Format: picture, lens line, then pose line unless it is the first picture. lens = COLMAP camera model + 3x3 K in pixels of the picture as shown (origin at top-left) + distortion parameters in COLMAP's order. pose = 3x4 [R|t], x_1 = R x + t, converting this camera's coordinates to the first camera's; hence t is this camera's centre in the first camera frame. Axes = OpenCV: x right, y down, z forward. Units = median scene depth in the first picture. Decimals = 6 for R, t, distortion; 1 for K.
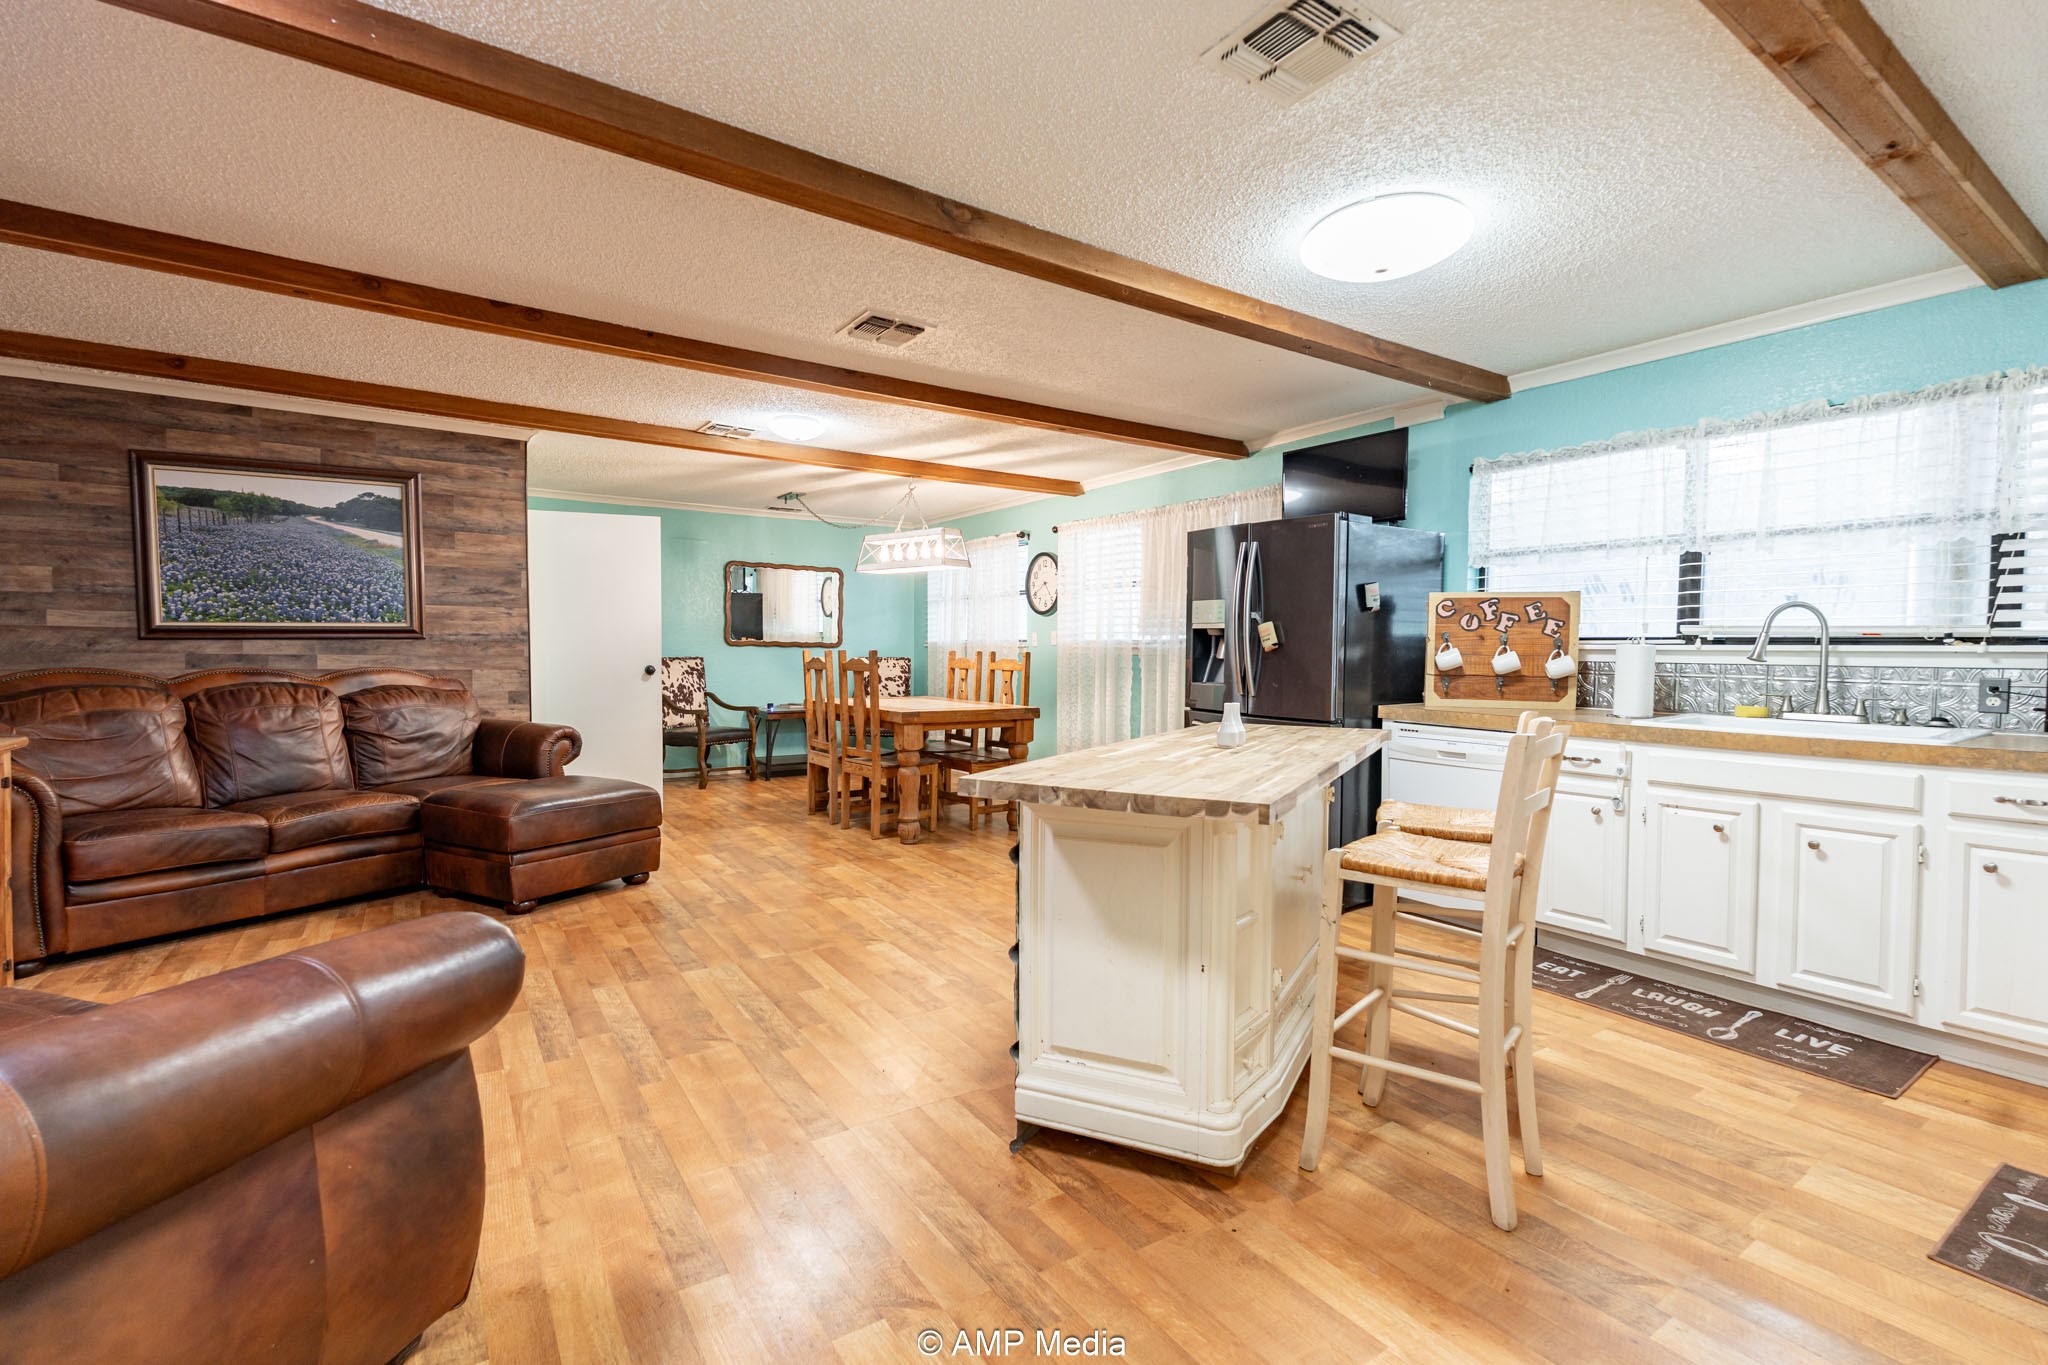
lens RADIAL K [[892.7, 0, 1024.0], [0, 892.7, 682.5], [0, 0, 1]] dist [-0.000963, 0.000074]
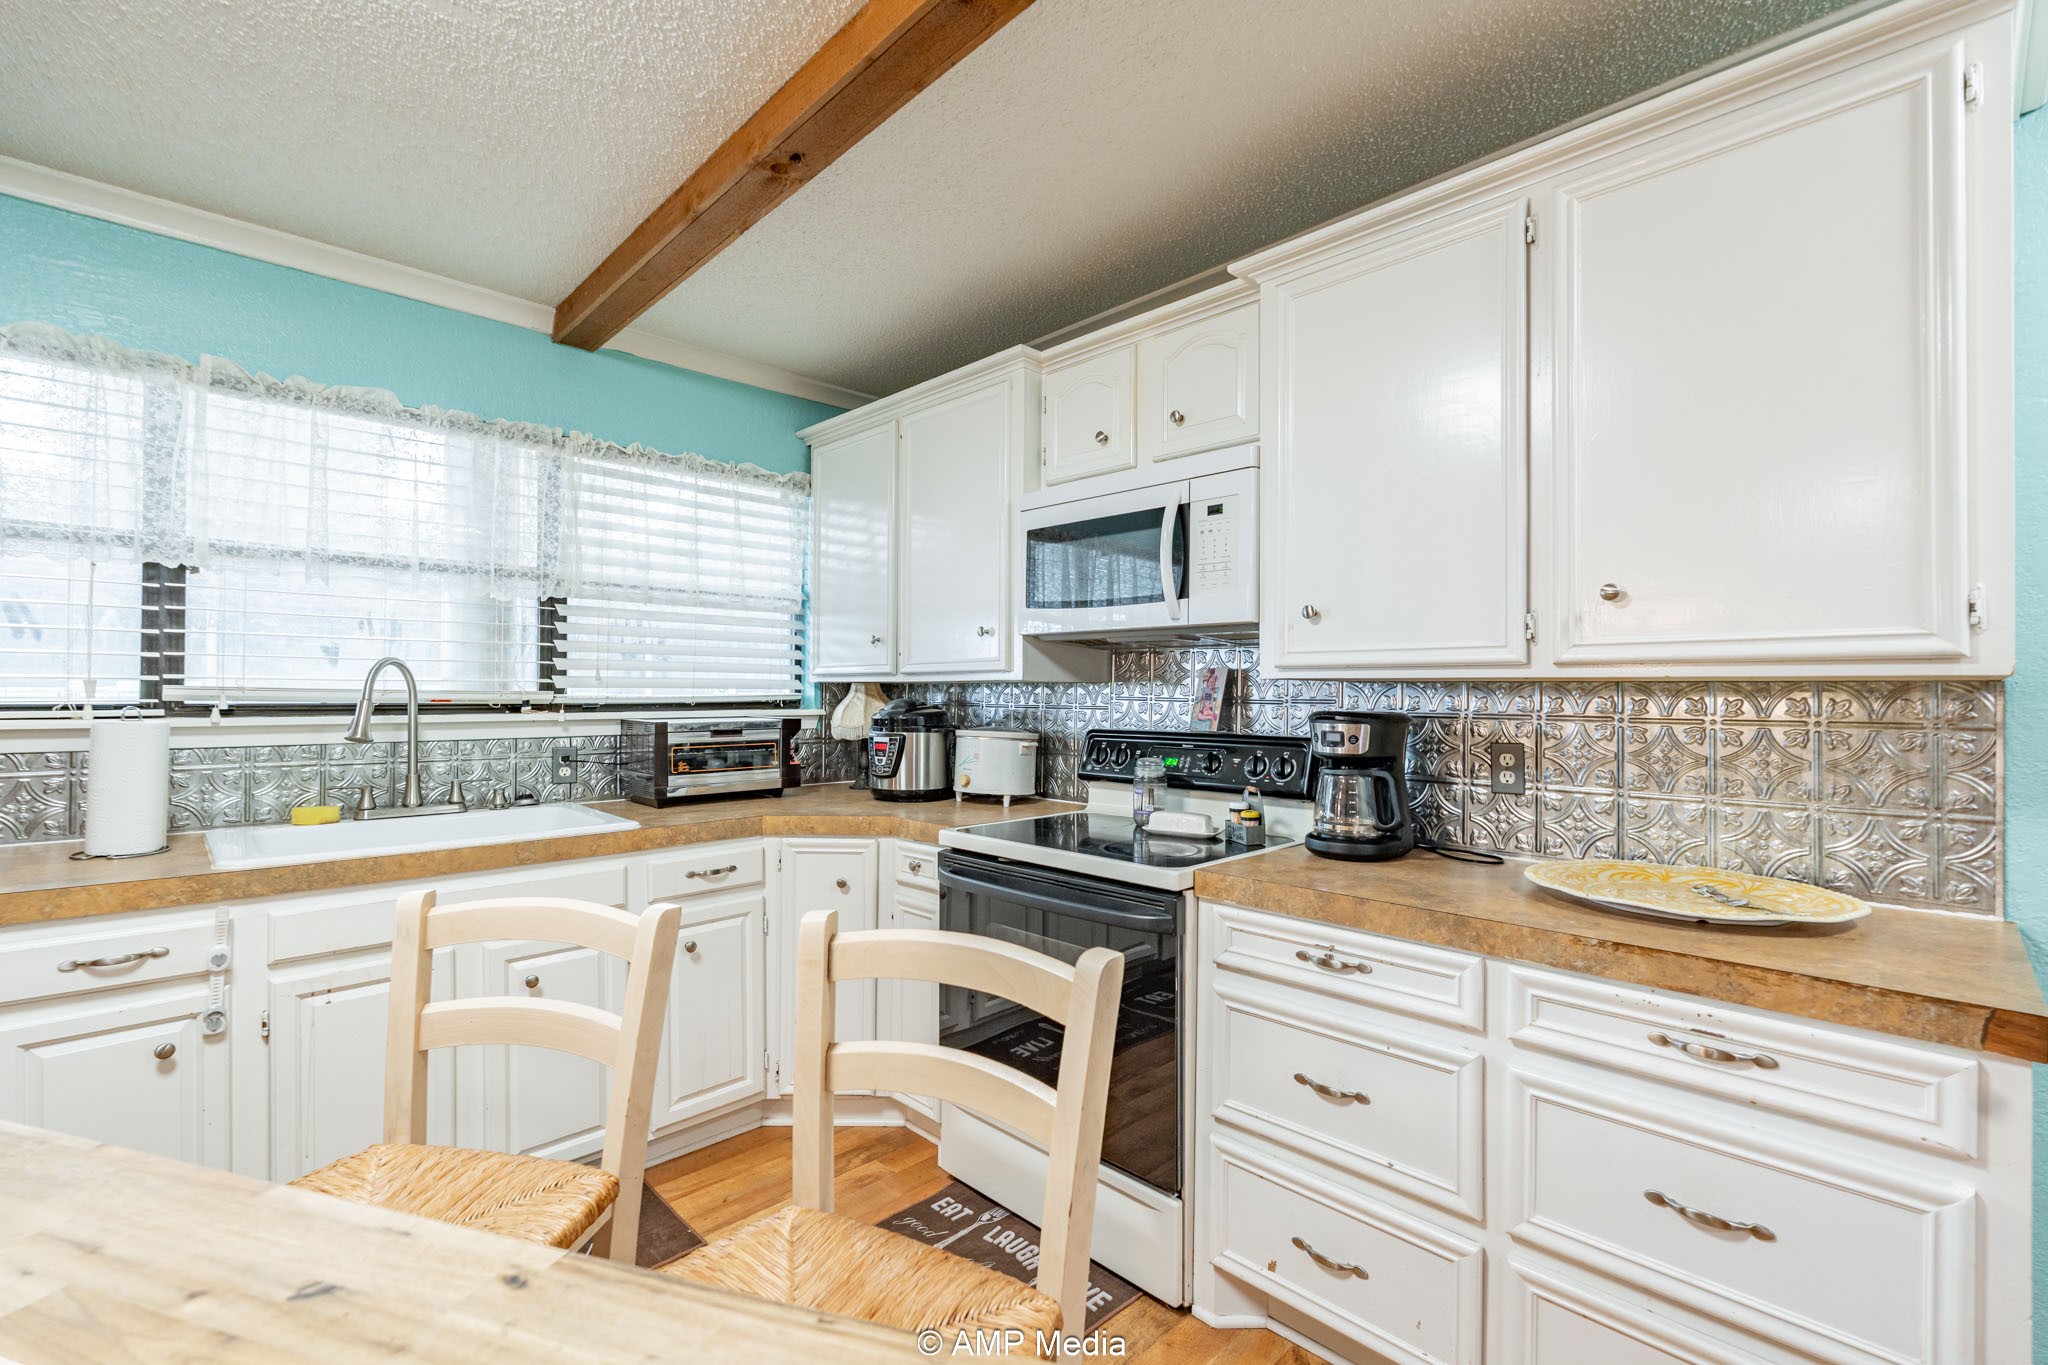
lens RADIAL K [[892.7, 0, 1024.0], [0, 892.7, 682.5], [0, 0, 1]] dist [-0.000963, 0.000074]
pose [[-0.182175, 0.006192, 0.983247, 0.047683], [0.037995, 0.999278, 0.000747, -0.049938], [-0.982532, 0.037494, -0.182278, 0.611389]]
